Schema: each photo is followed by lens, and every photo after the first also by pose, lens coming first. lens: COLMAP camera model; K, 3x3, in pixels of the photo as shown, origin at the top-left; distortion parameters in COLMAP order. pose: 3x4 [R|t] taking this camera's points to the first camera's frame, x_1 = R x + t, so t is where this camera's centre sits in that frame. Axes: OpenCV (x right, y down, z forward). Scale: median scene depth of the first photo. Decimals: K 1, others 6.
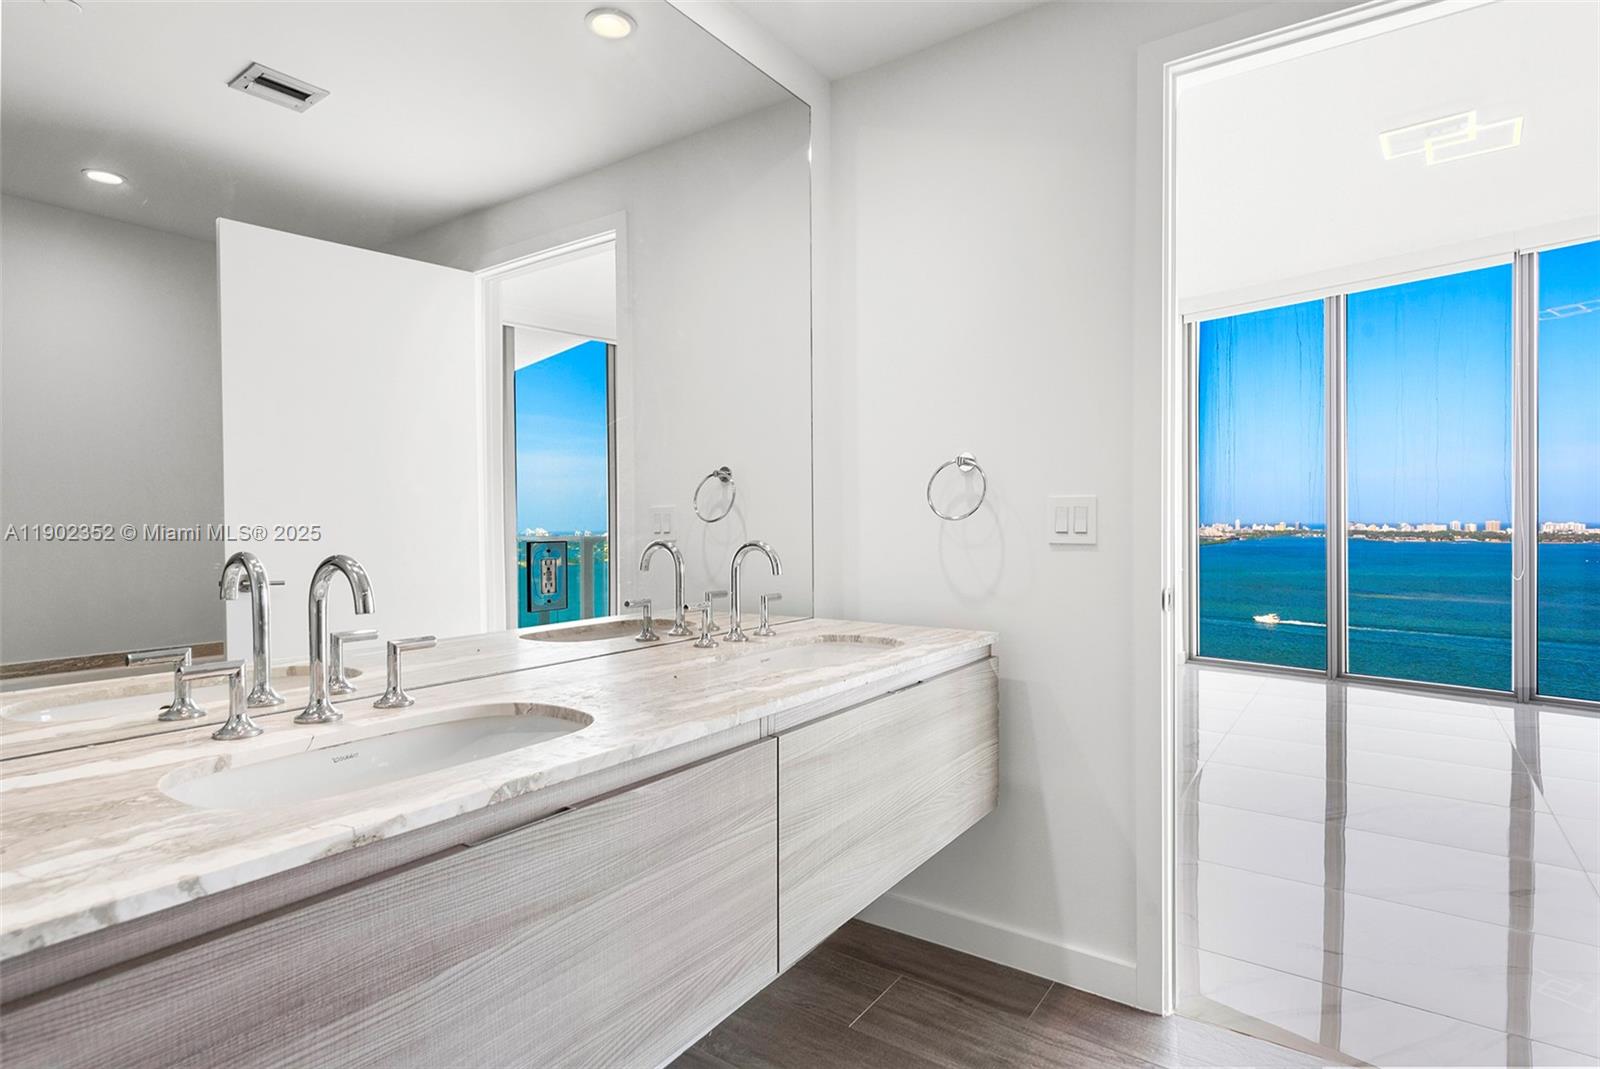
lens RADIAL K [[817.9, 0, 802.6], [0, 817.9, 521.2], [0, 0, 1]] dist [0.001615, 0.000455]
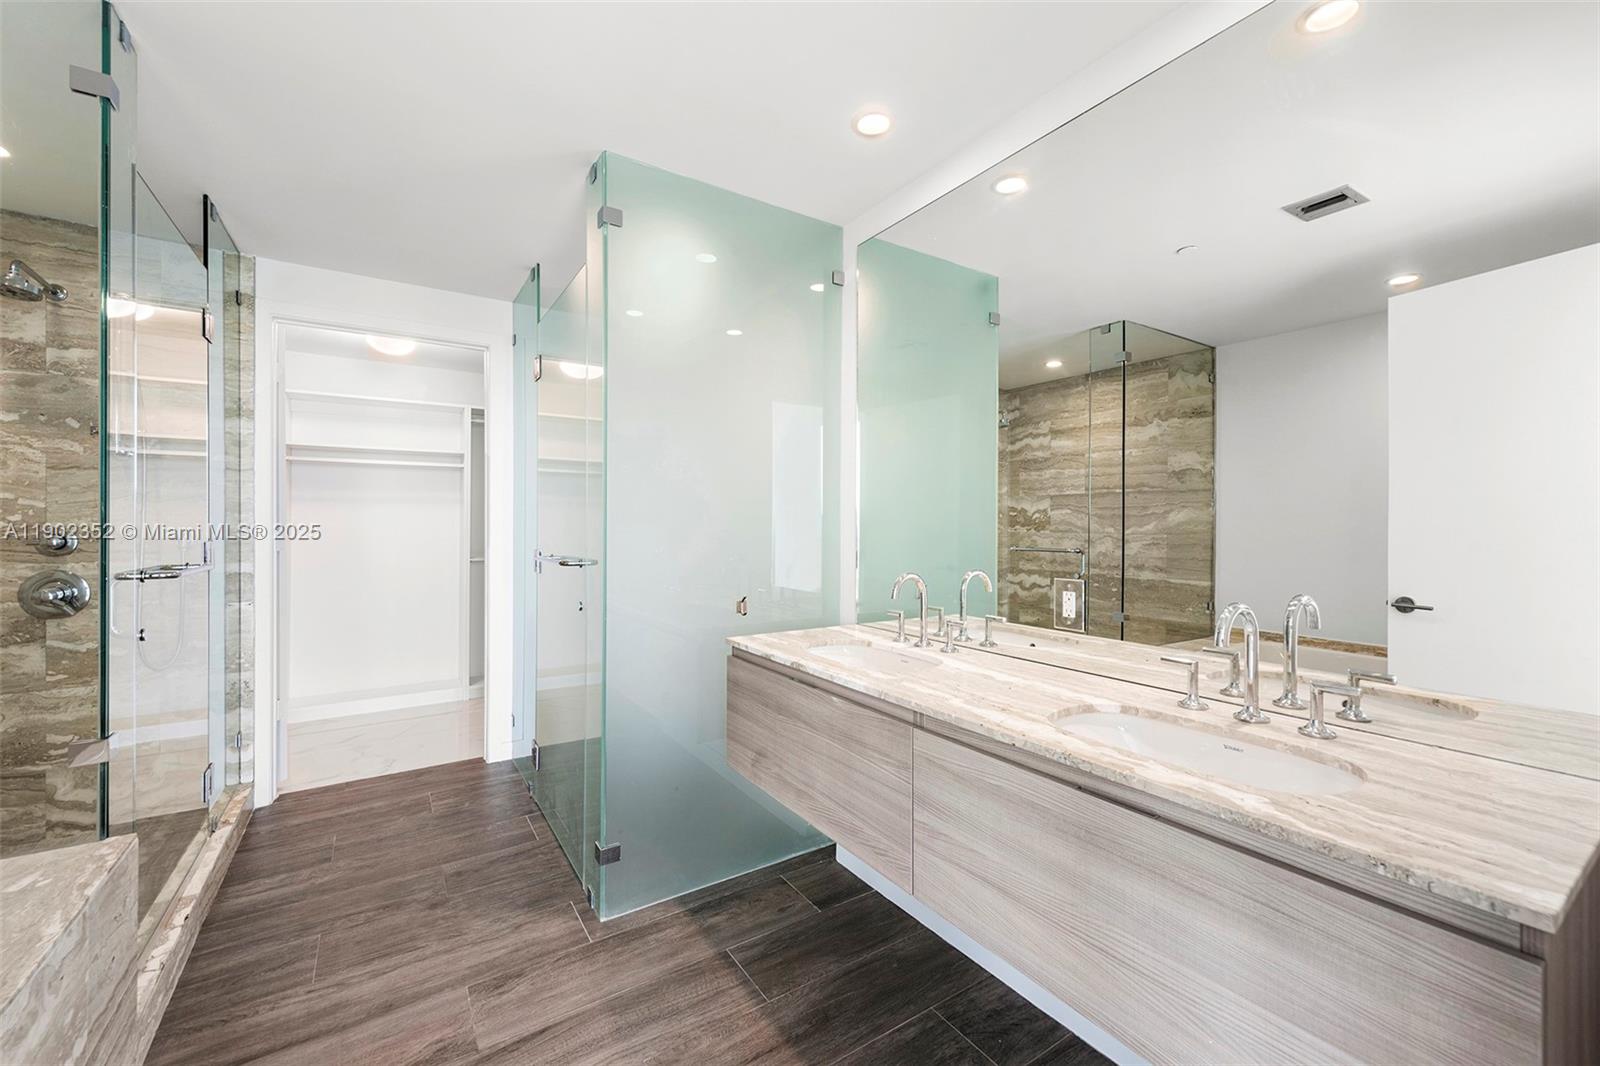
lens RADIAL K [[631.9, 0, 812.0], [0, 631.9, 536.0], [0, 0, 1]] dist [0.010370, -0.000096]
pose [[-0.363648, 0.016504, -0.931390, 0.327213], [-0.000545, 0.999839, 0.017930, -0.026132], [0.931536, 0.007027, -0.363580, 0.389722]]
